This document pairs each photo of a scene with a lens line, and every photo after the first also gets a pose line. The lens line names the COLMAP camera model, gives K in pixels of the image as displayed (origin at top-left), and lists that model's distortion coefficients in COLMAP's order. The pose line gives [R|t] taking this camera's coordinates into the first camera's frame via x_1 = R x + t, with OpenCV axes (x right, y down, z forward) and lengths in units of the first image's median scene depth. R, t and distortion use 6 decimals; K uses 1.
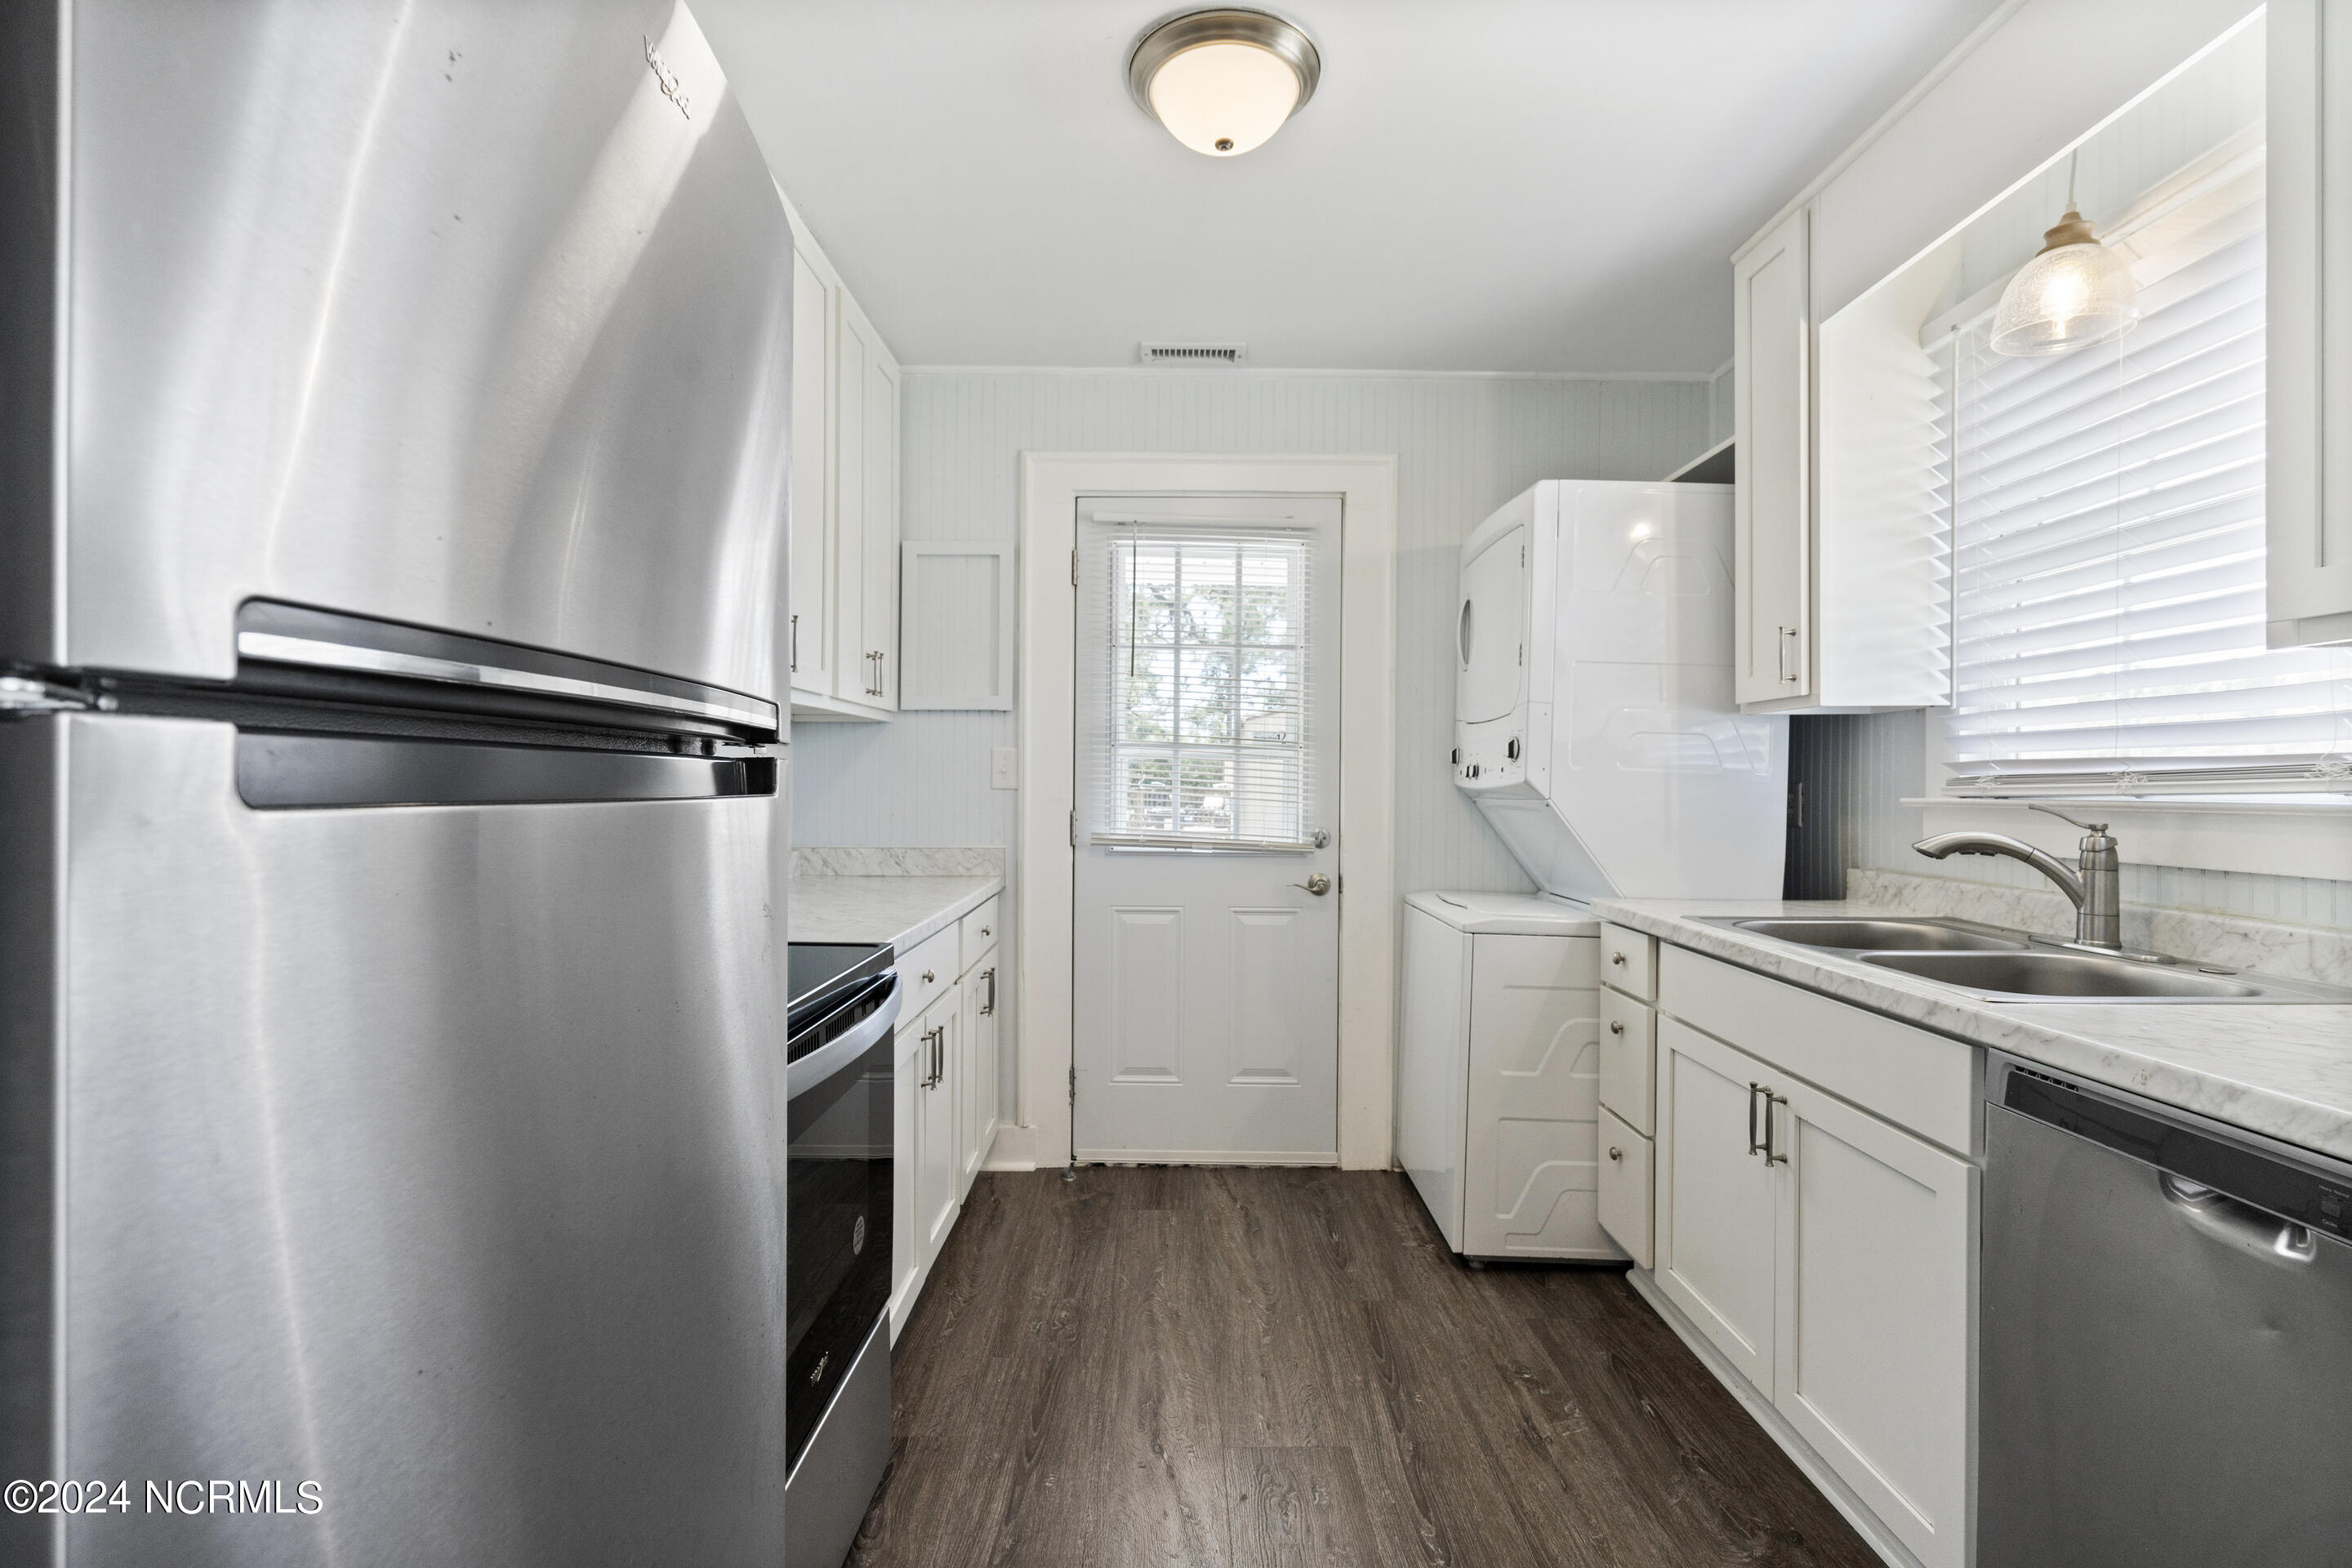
lens RADIAL K [[1063.0, 0, 1189.5], [0, 1063.0, 785.9], [0, 0, 1]] dist [-0.000557, 0.000289]
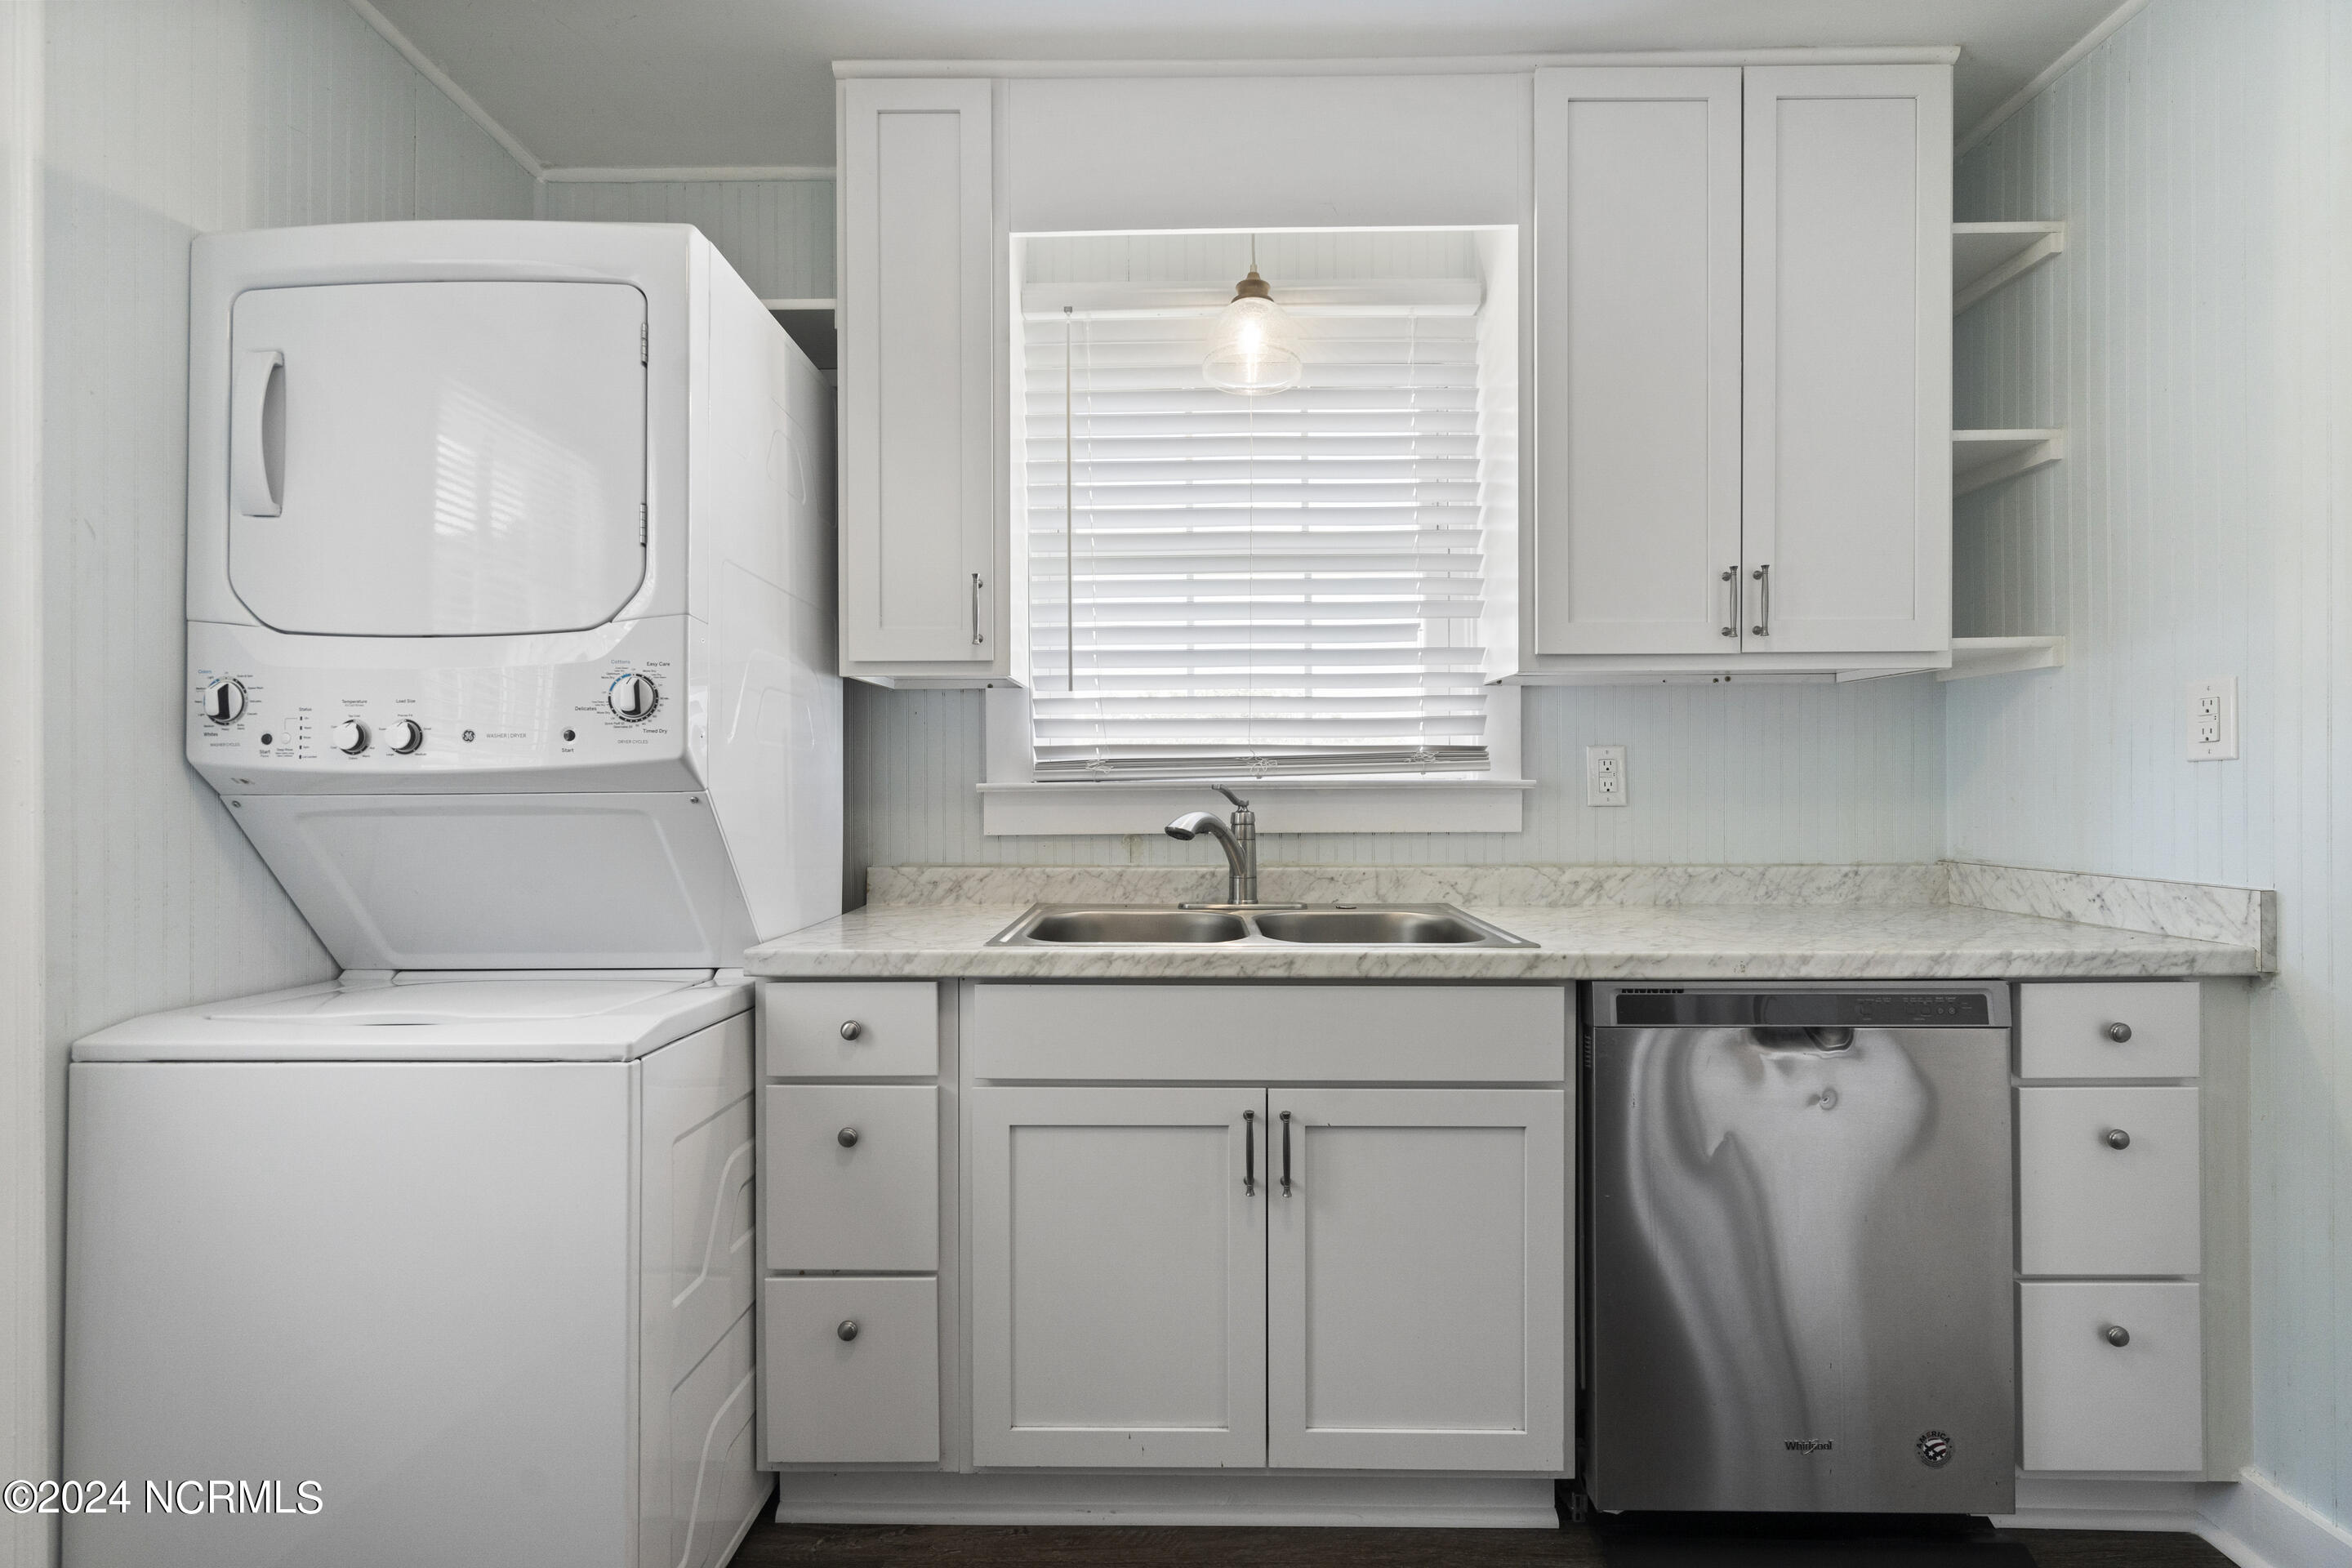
lens RADIAL K [[1063.0, 0, 1189.5], [0, 1063.0, 785.9], [0, 0, 1]] dist [-0.000557, 0.000289]
pose [[0.024962, -0.005725, 0.999672, -0.293964], [0.005852, 0.999967, 0.005580, 0.010909], [-0.999671, 0.005711, 0.024995, 0.924740]]
